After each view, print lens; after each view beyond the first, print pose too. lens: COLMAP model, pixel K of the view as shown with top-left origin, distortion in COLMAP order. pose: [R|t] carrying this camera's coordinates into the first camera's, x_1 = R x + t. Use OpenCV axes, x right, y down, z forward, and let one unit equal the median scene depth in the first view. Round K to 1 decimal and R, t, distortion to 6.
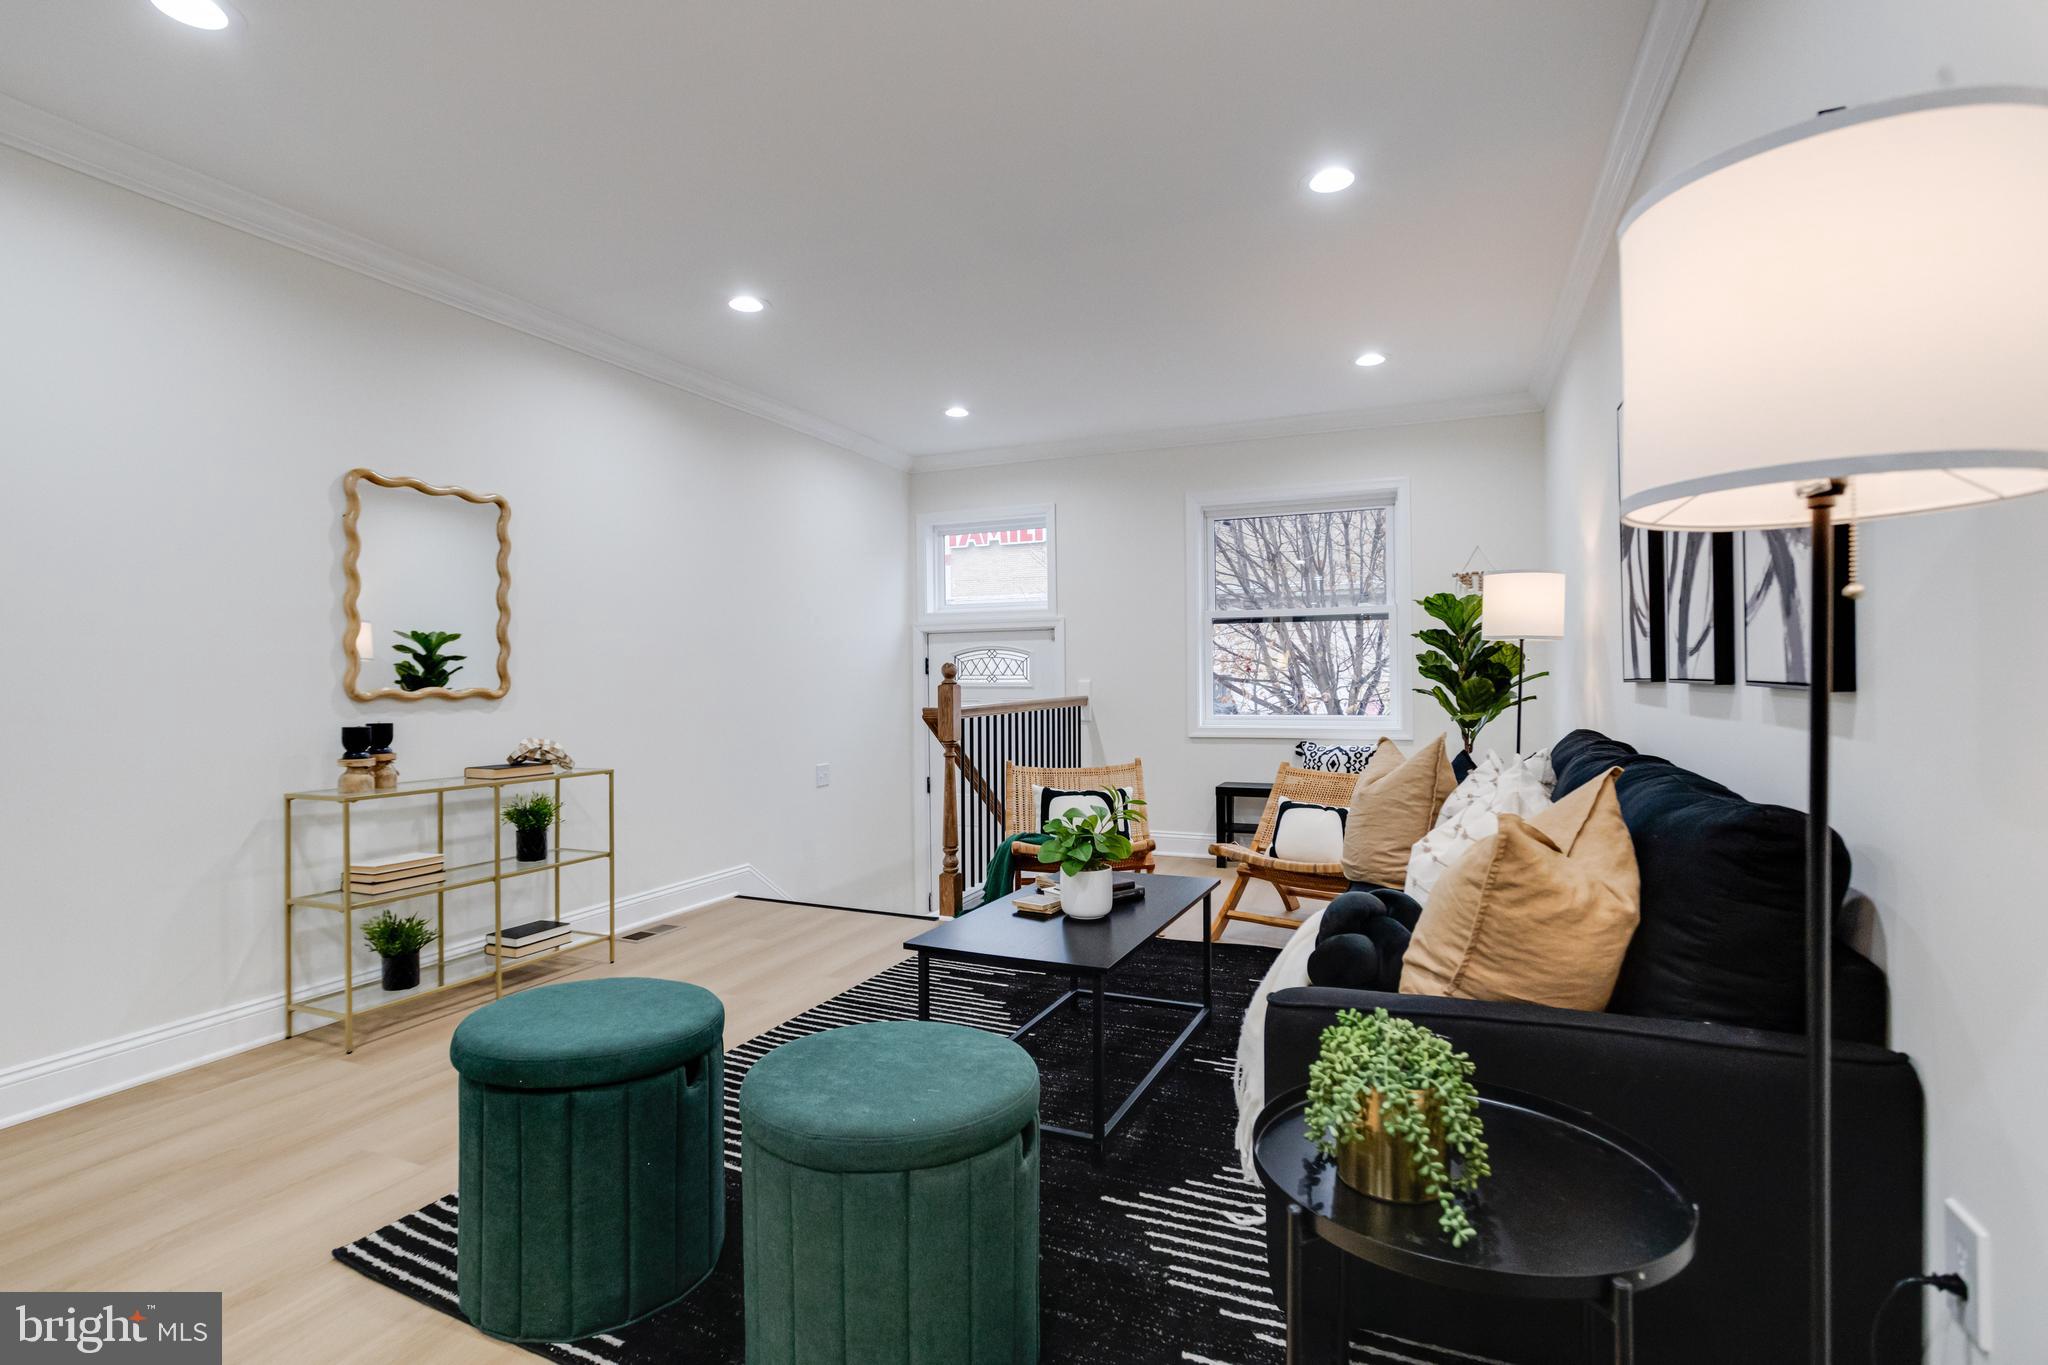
lens RADIAL K [[994.4, 0, 990.5], [0, 994.4, 677.2], [0, 0, 1]] dist [-0.029241, 0.009698]
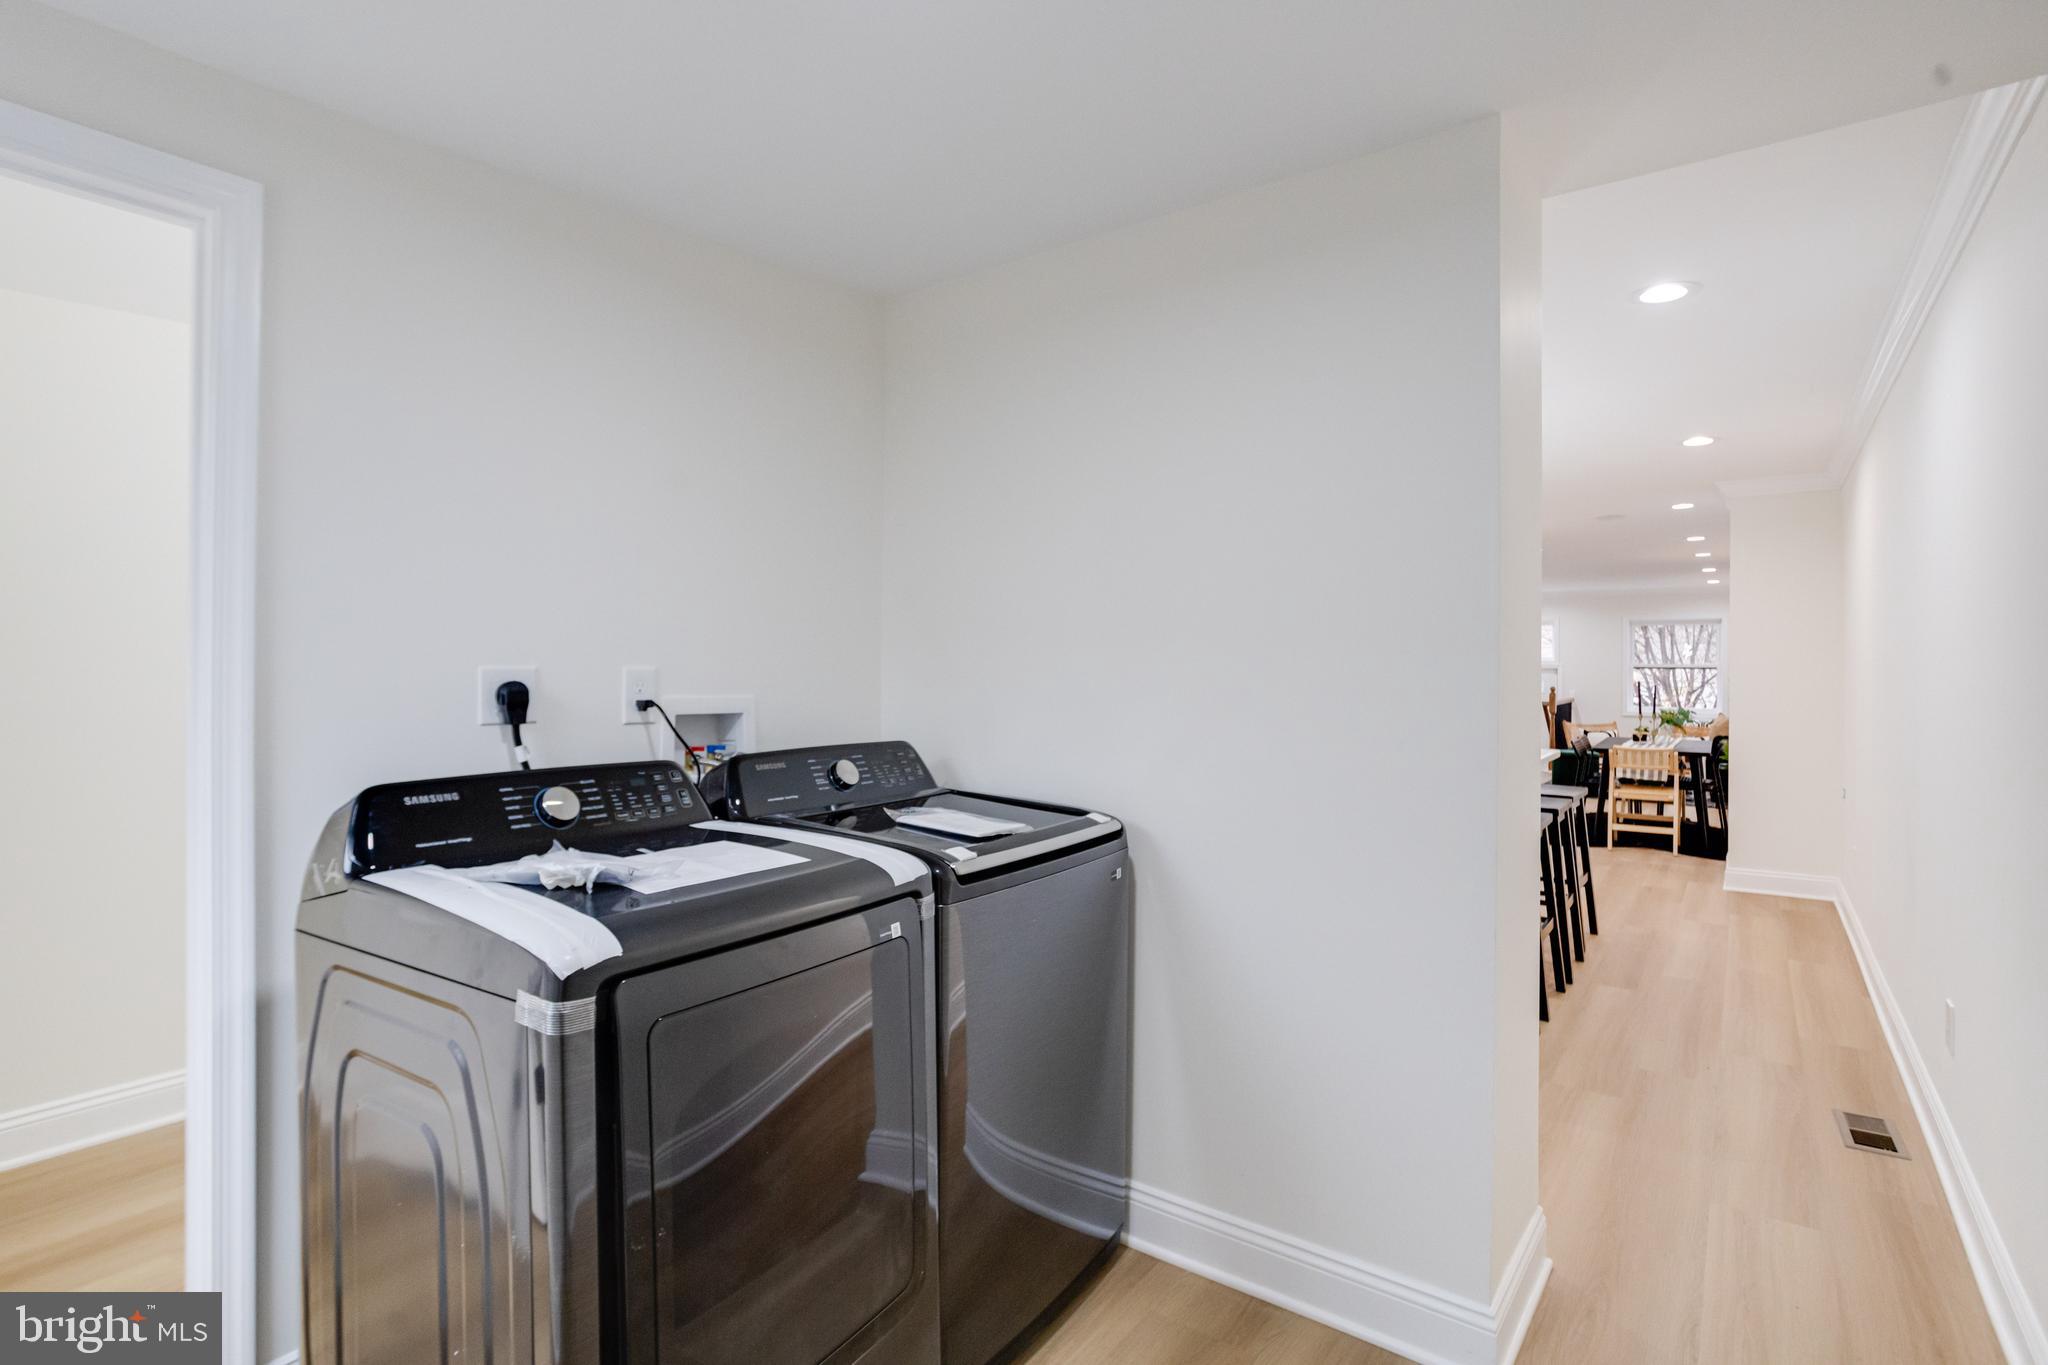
lens RADIAL K [[1030.2, 0, 1016.0], [0, 1030.2, 668.8], [0, 0, 1]] dist [0.006532, -0.000004]
pose [[0.981339, 0.013853, -0.191784, -1.144442], [-0.013719, 0.999904, 0.002030, -0.058894], [0.191794, 0.000639, 0.981435, -2.604186]]
